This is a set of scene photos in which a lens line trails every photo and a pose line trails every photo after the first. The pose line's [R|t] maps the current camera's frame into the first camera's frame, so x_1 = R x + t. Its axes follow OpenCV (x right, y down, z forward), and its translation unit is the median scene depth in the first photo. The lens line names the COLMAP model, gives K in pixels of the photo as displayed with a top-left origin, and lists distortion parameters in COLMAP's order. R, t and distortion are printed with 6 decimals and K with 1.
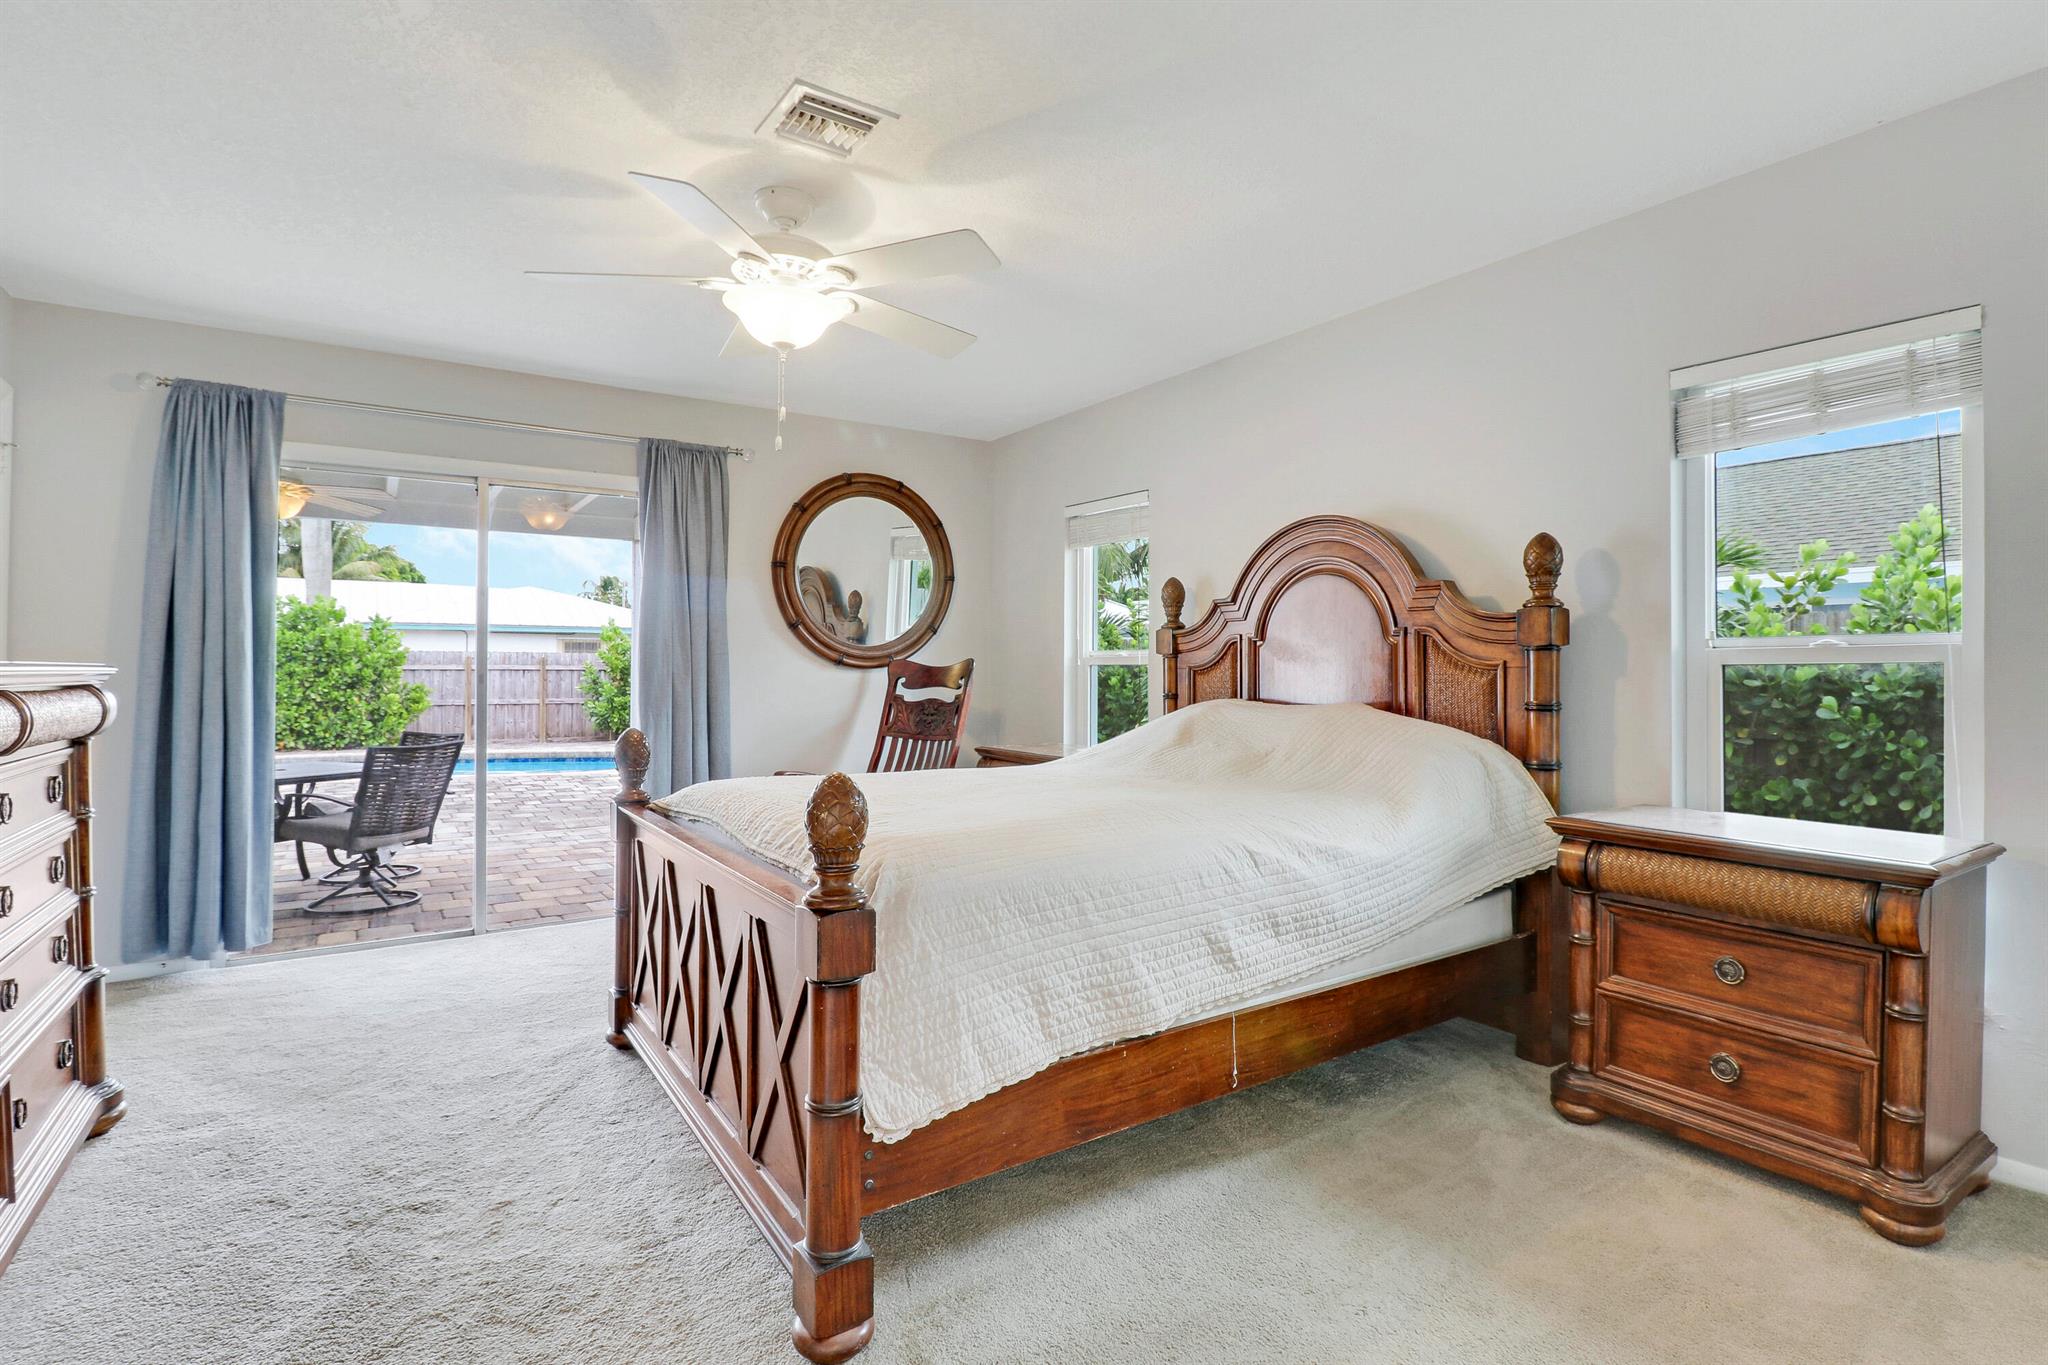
lens RADIAL K [[976.6, 0, 1027.8], [0, 976.6, 661.1], [0, 0, 1]] dist [0.002206, 0.000215]
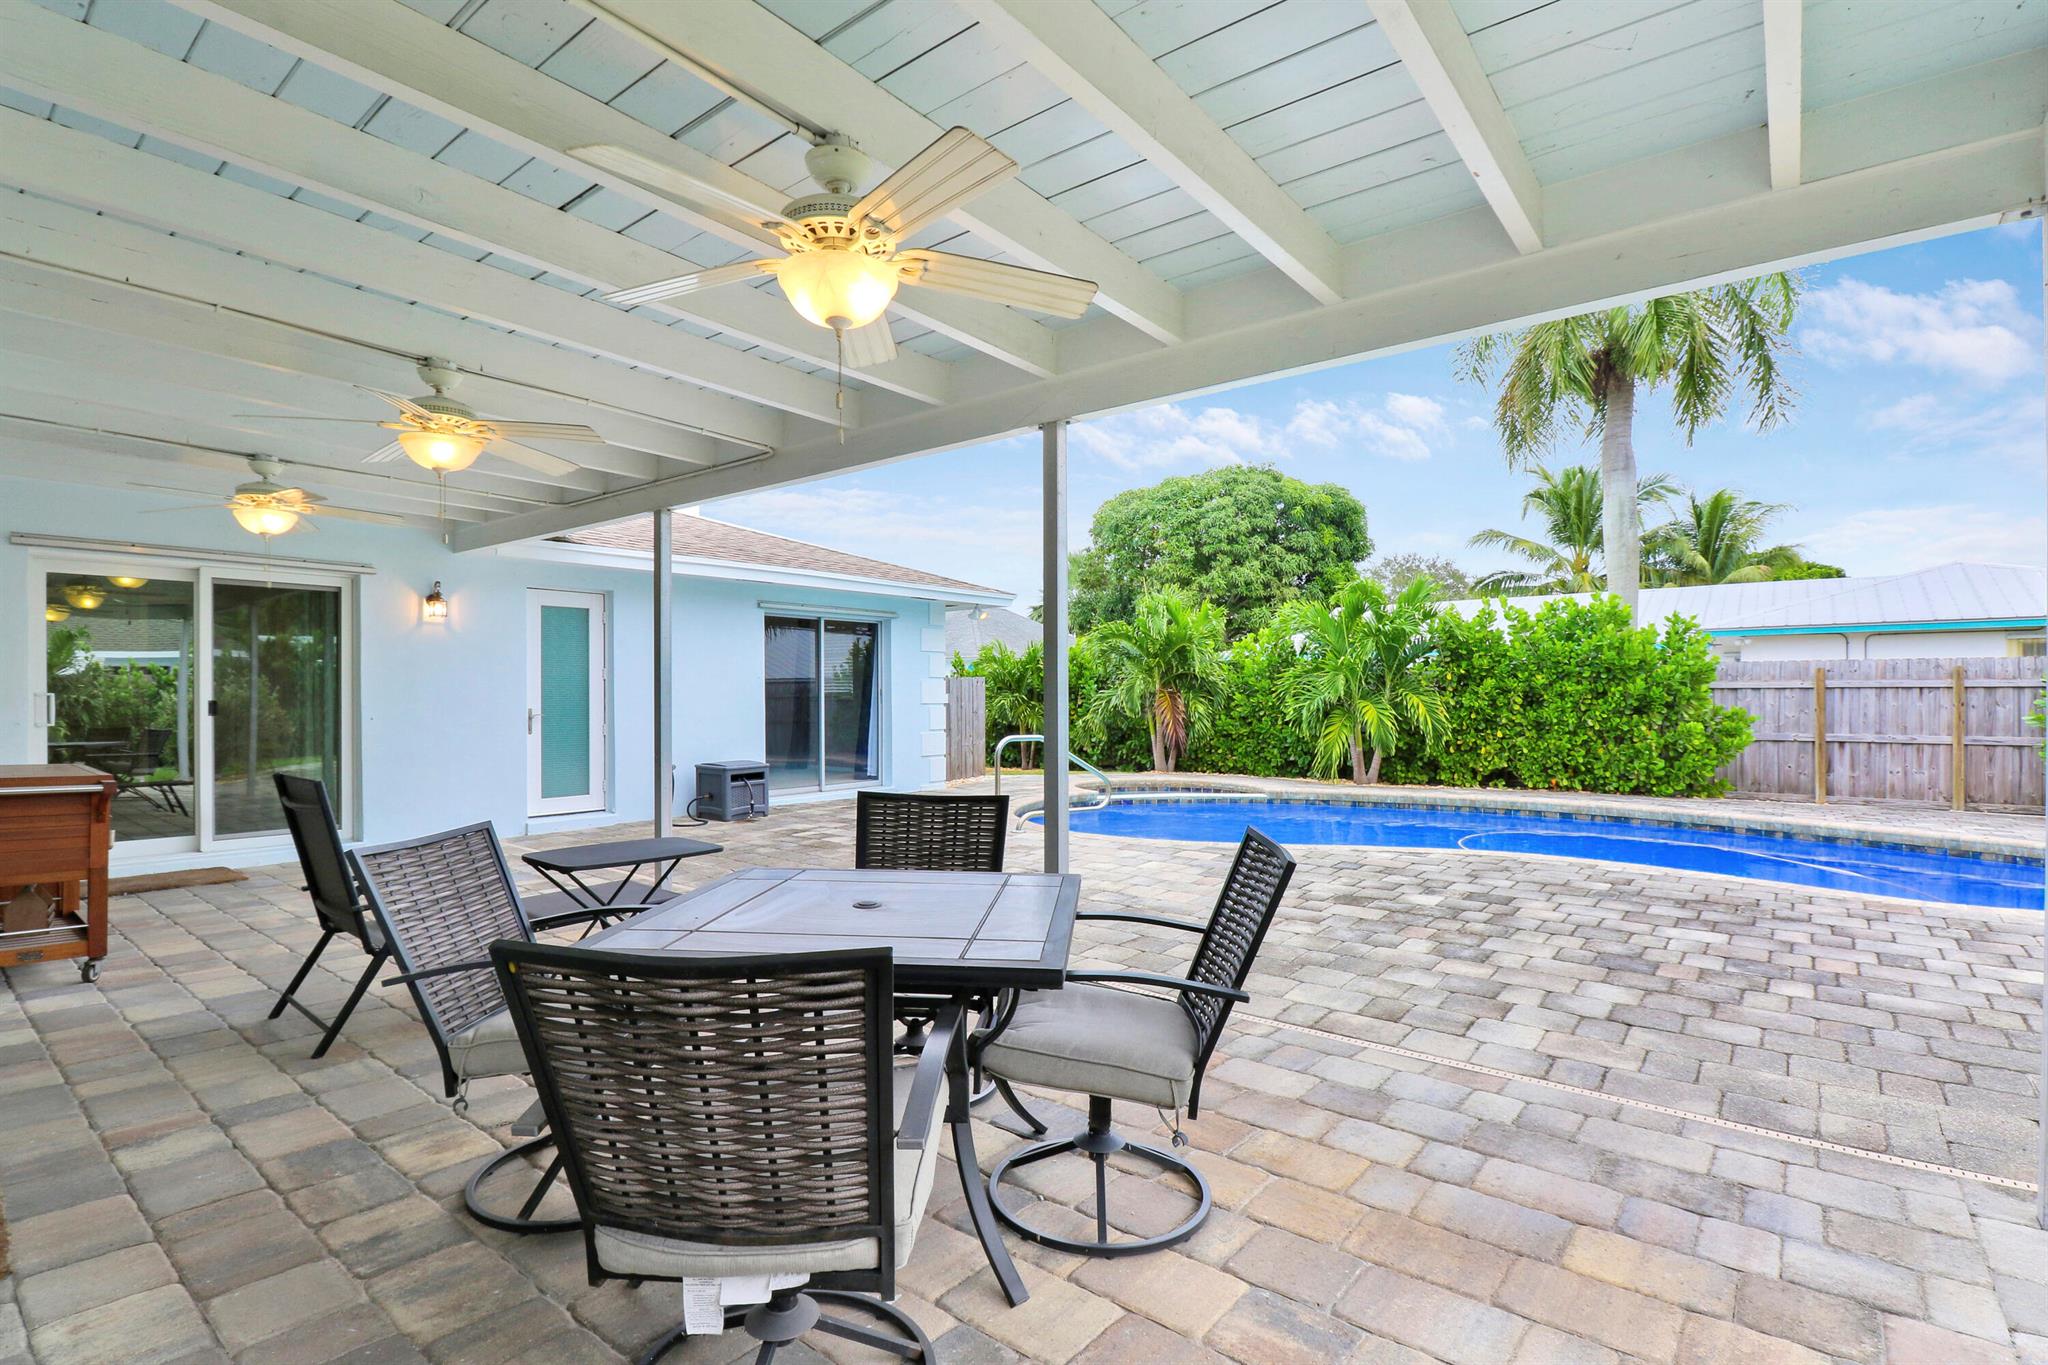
lens RADIAL K [[977.7, 0, 1008.6], [0, 977.7, 678.7], [0, 0, 1]] dist [-0.010647, -0.007783]
pose [[0.283621, -0.017040, -0.958785, -0.365367], [0.011185, 0.999833, -0.014461, 0.020606], [0.958871, -0.006623, 0.283764, 1.029269]]
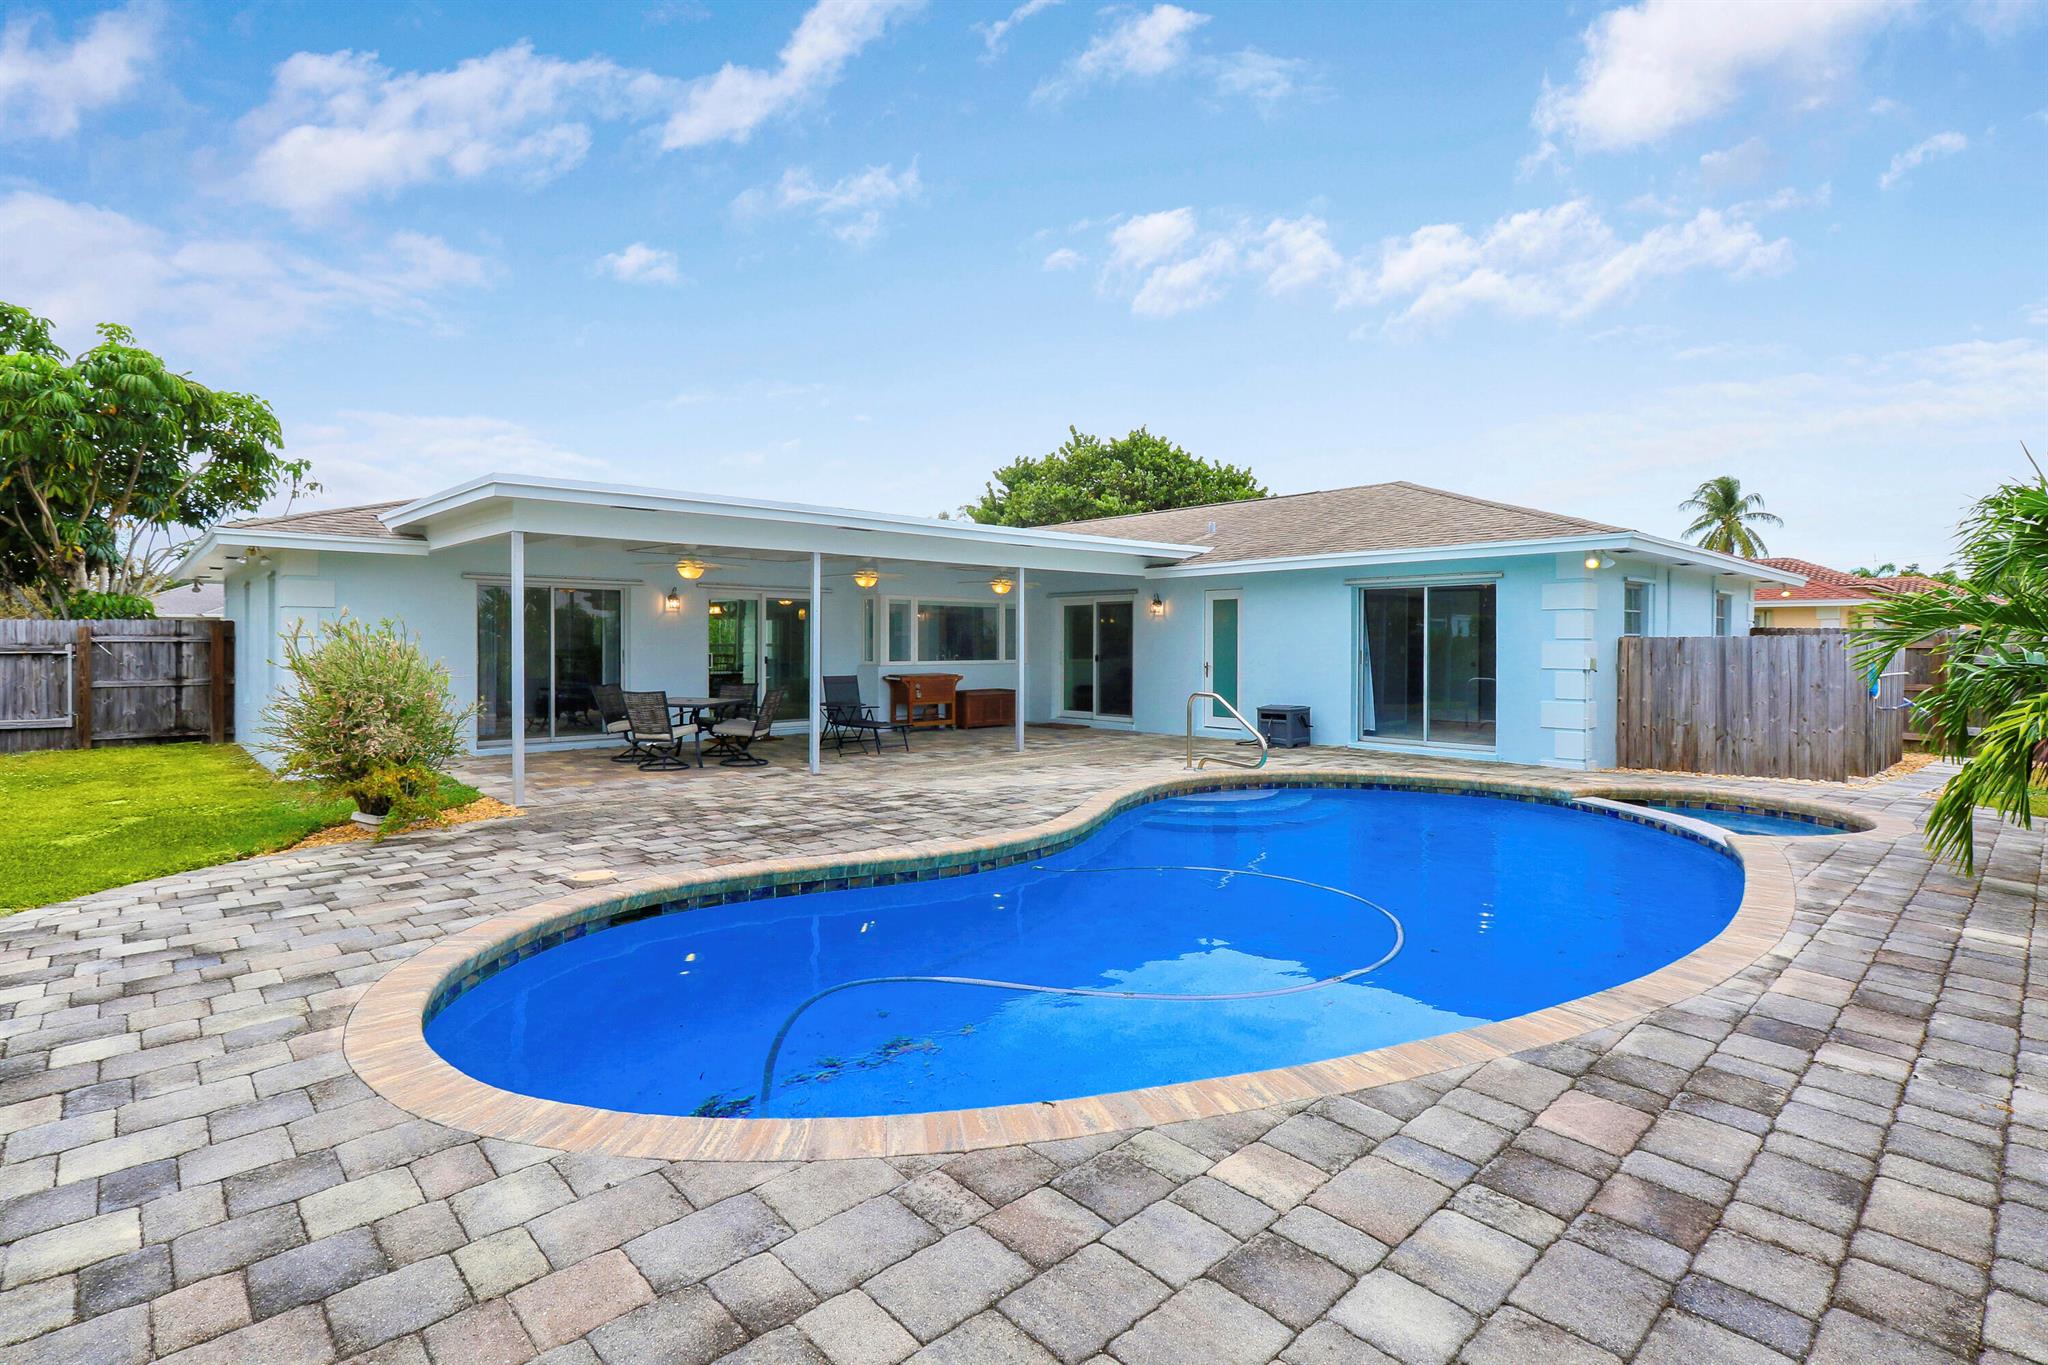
lens RADIAL K [[977.7, 0, 1008.6], [0, 977.7, 678.7], [0, 0, 1]] dist [-0.010647, -0.007783]
pose [[-0.989287, -0.000541, -0.145980, -0.831688], [-0.004535, 0.999625, 0.027023, 0.015772], [0.145911, 0.027396, -0.988918, 2.362812]]
